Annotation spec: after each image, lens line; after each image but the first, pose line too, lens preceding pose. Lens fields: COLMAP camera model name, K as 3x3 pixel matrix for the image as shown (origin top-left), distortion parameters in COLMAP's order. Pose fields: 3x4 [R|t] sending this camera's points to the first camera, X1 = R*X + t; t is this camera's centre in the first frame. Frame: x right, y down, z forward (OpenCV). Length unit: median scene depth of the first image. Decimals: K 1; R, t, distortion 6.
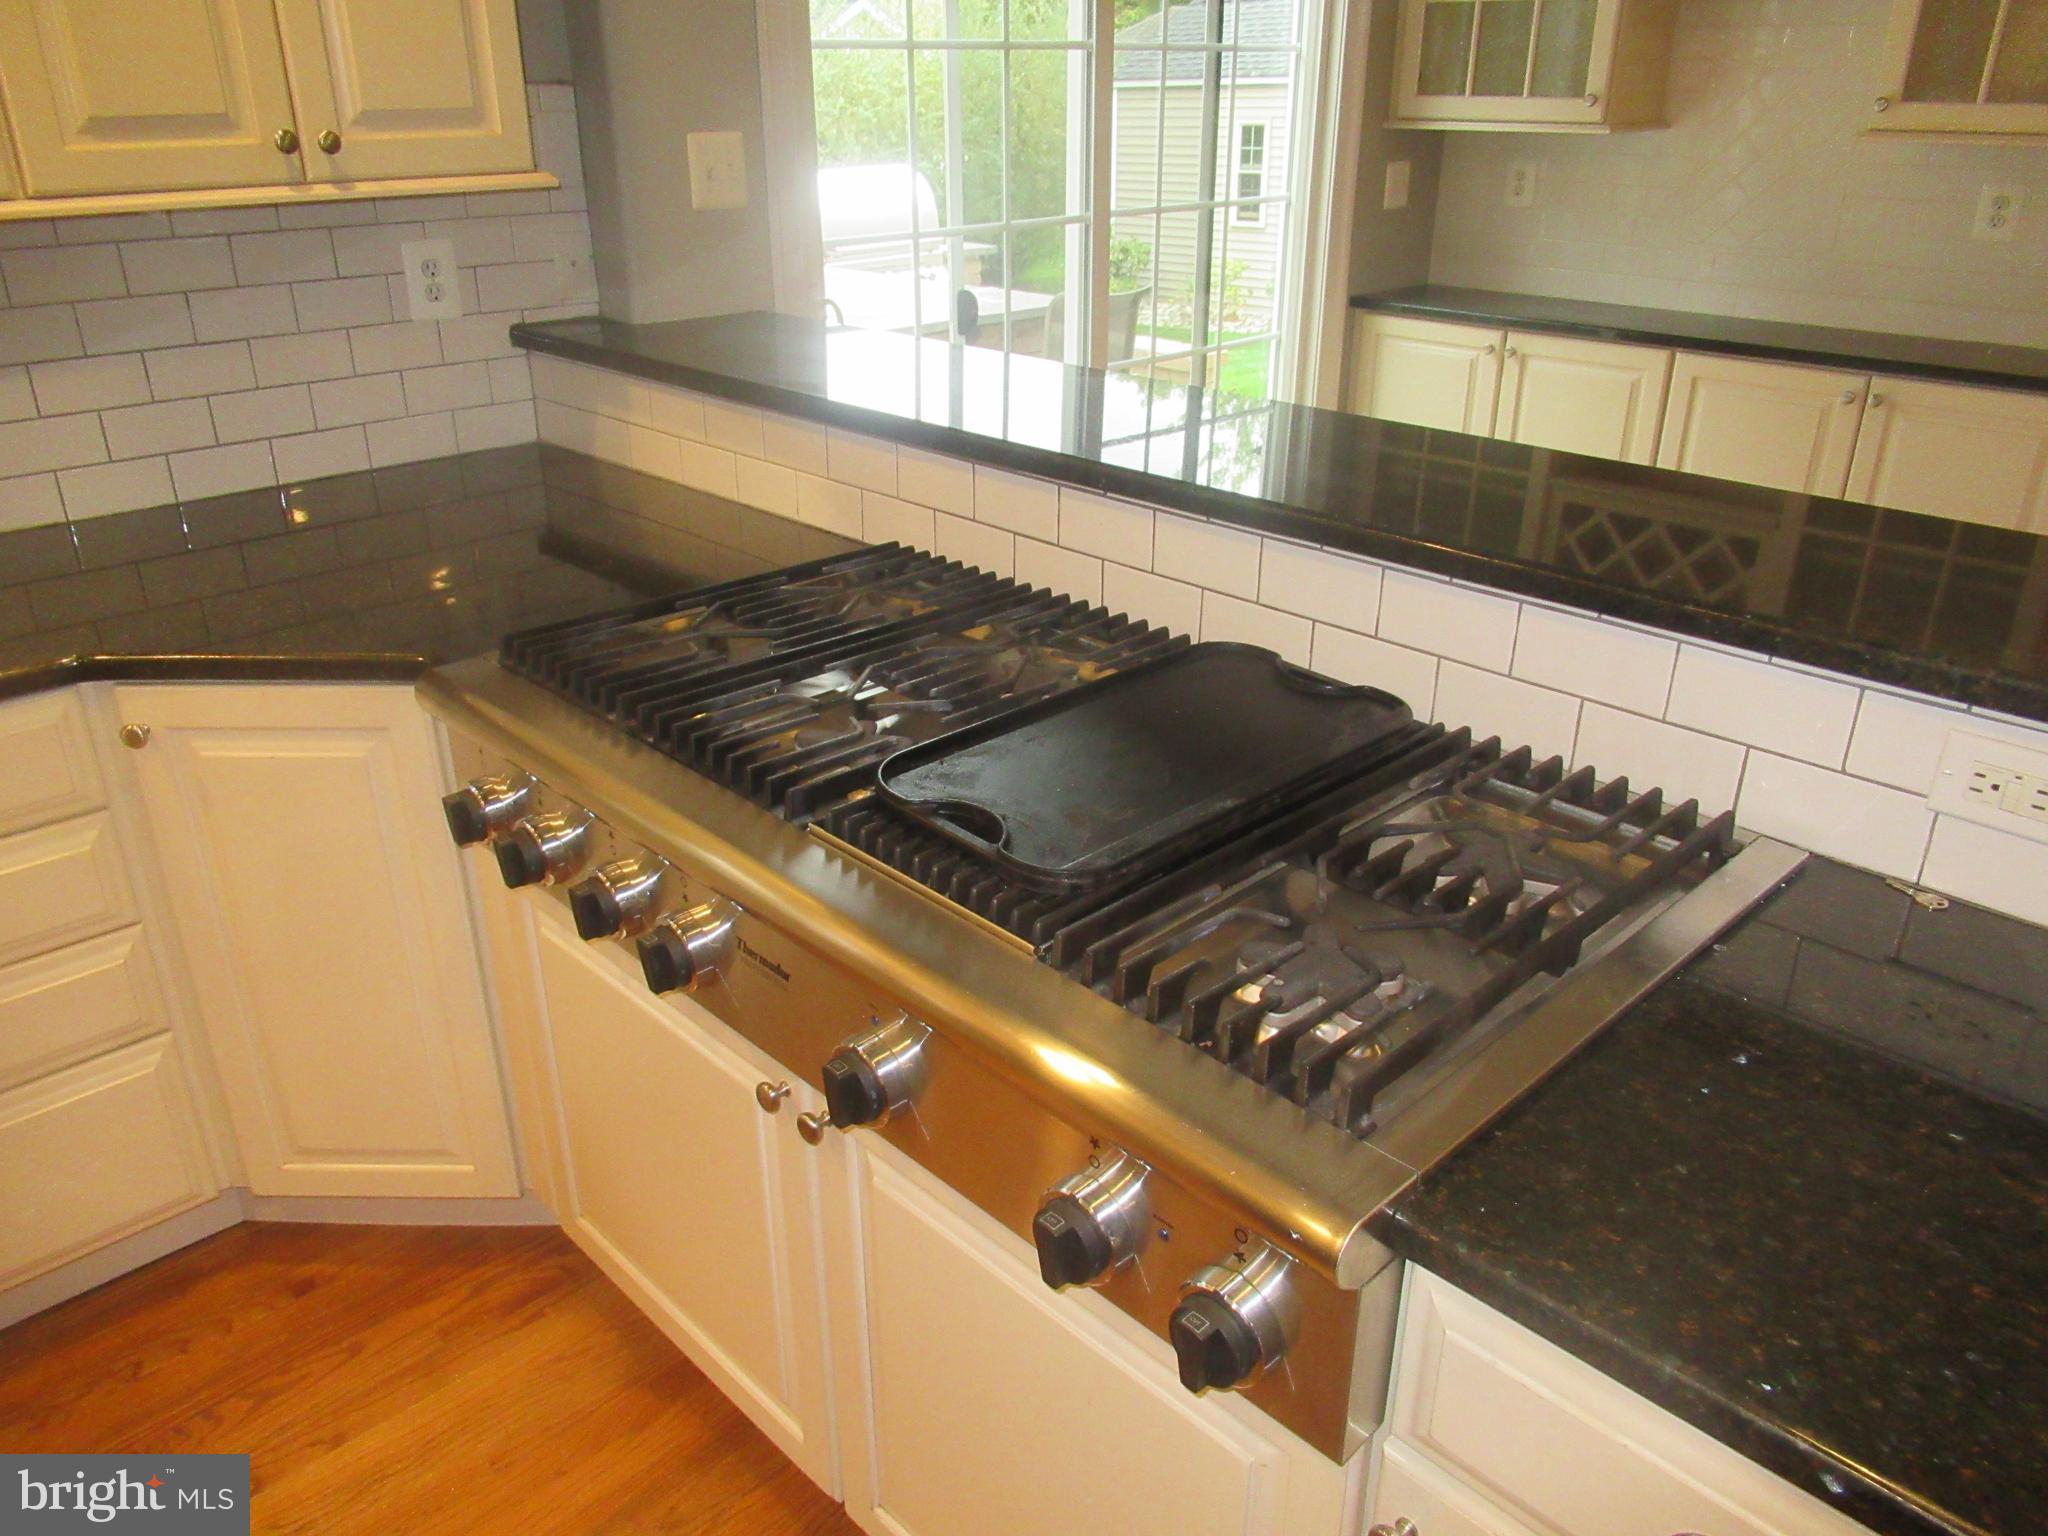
lens RADIAL K [[1519.7, 0, 1033.1], [0, 1519.7, 766.1], [0, 0, 1]] dist [-0.014860, 0.017561]
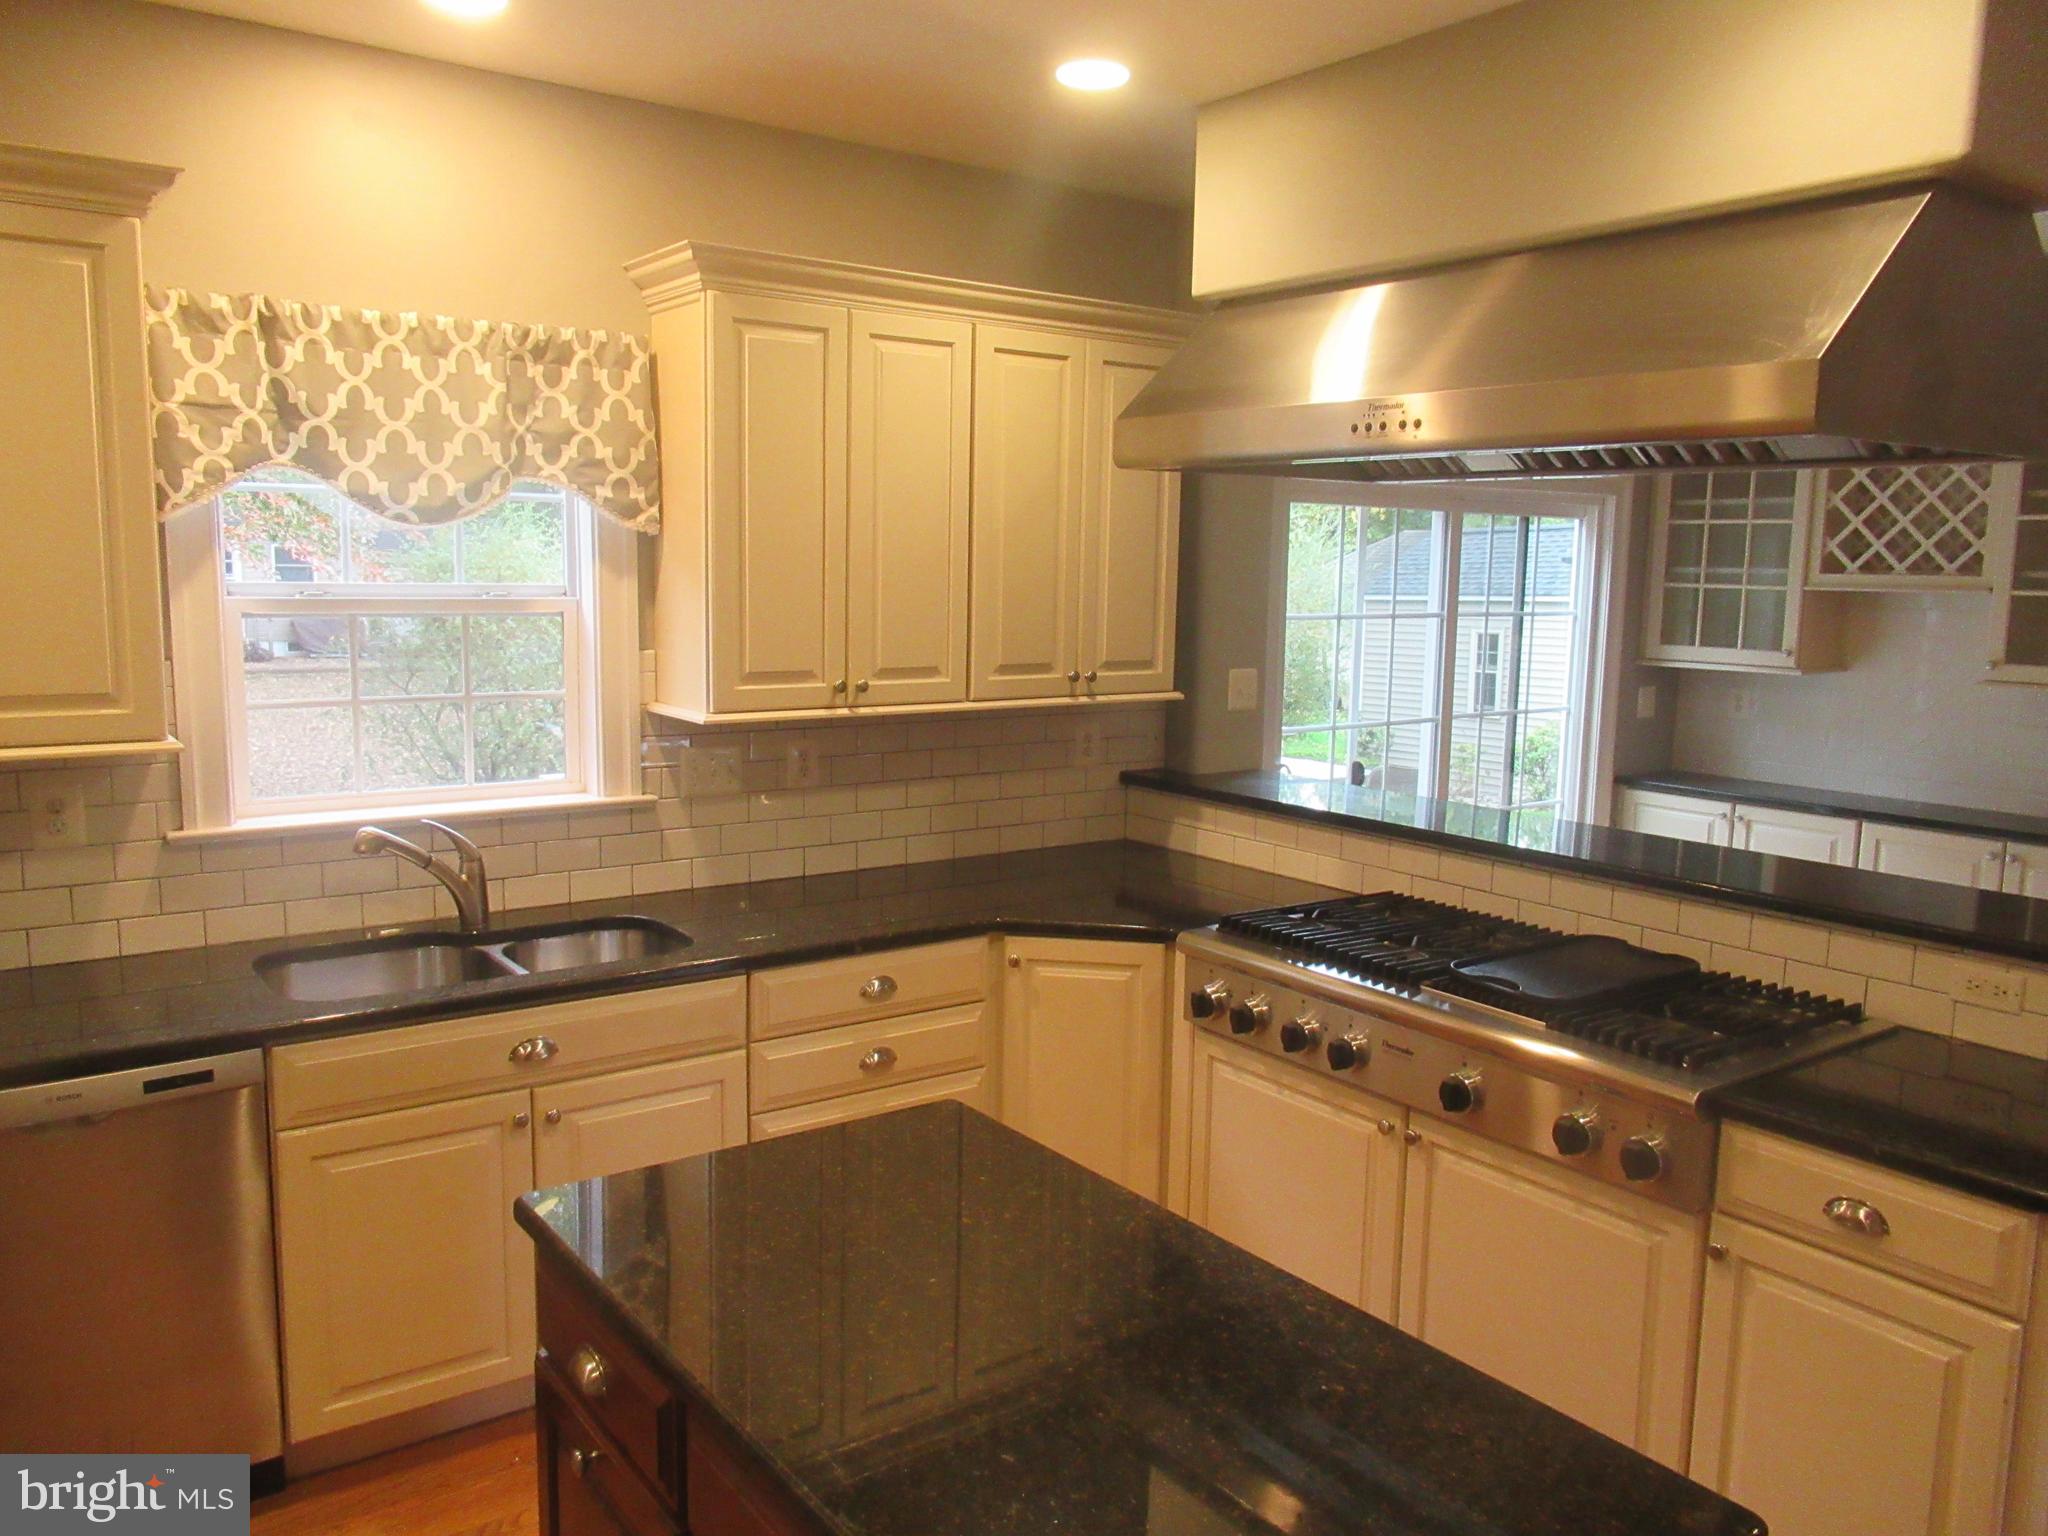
lens RADIAL K [[1519.7, 0, 1022.8], [0, 1519.7, 769.1], [0, 0, 1]] dist [-0.014860, 0.017561]
pose [[0.988605, 0.036441, -0.146056, -0.141831], [-0.077839, 0.954222, -0.288792, 0.145734], [0.128846, 0.296870, 0.946185, -0.441762]]
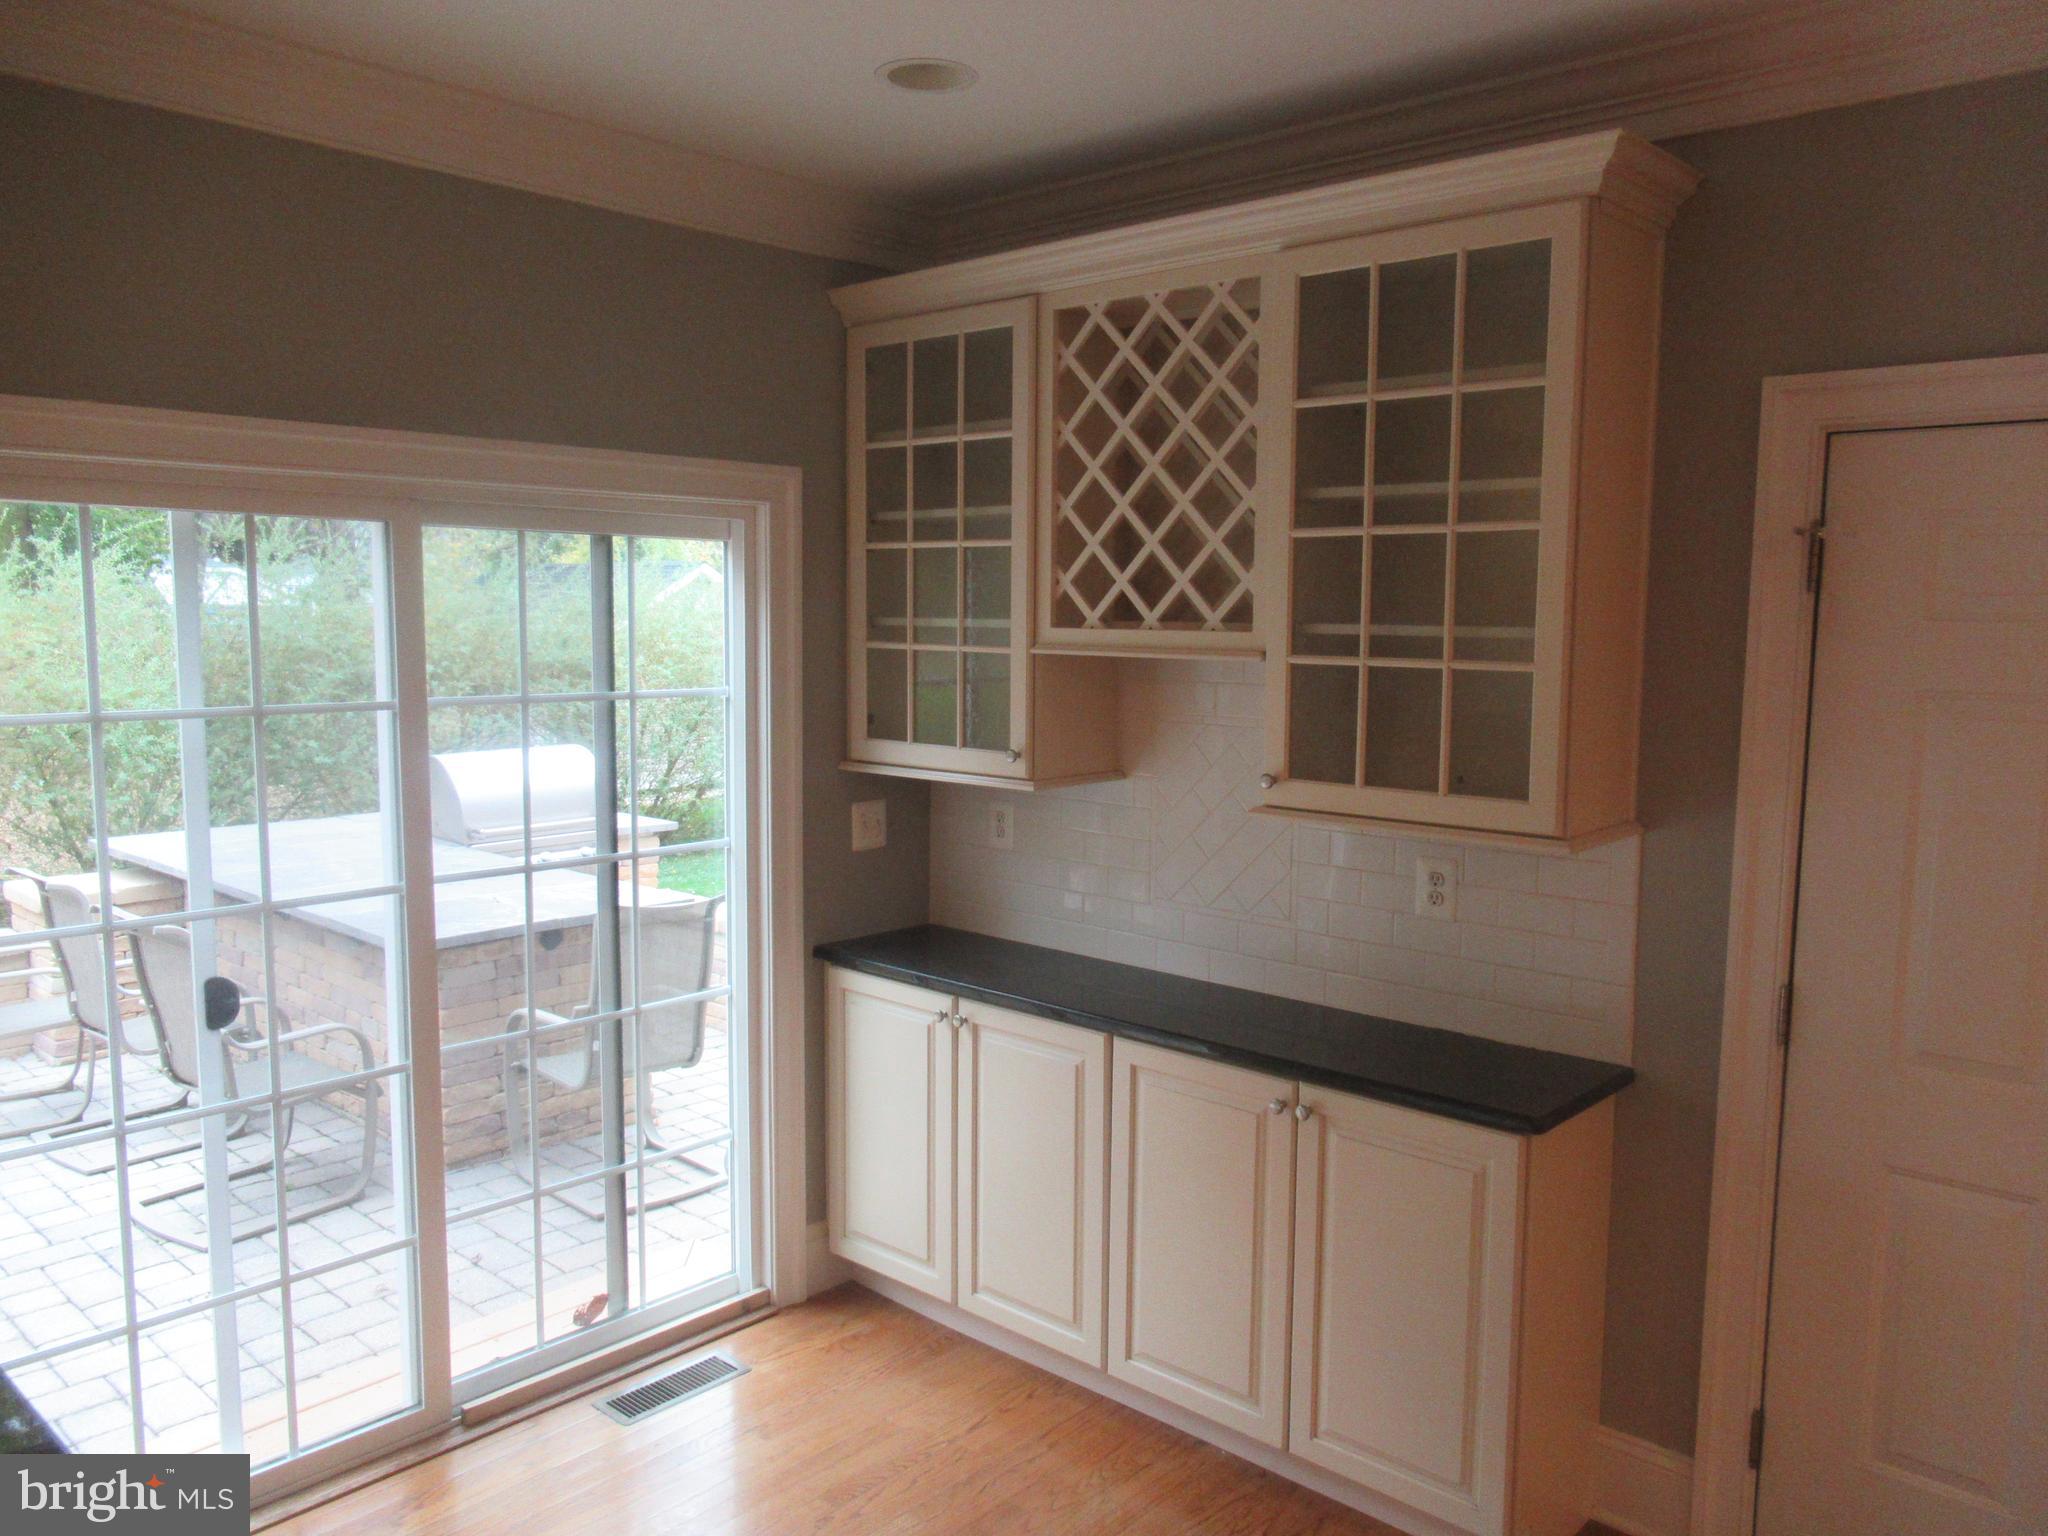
lens RADIAL K [[1519.7, 0, 1022.5], [0, 1519.7, 768.2], [0, 0, 1]] dist [-0.014860, 0.017561]
pose [[0.998157, 0.006796, 0.060308, 0.314952], [0.013177, 0.945736, -0.324668, -0.136021], [-0.059242, 0.324865, 0.943903, 0.143379]]
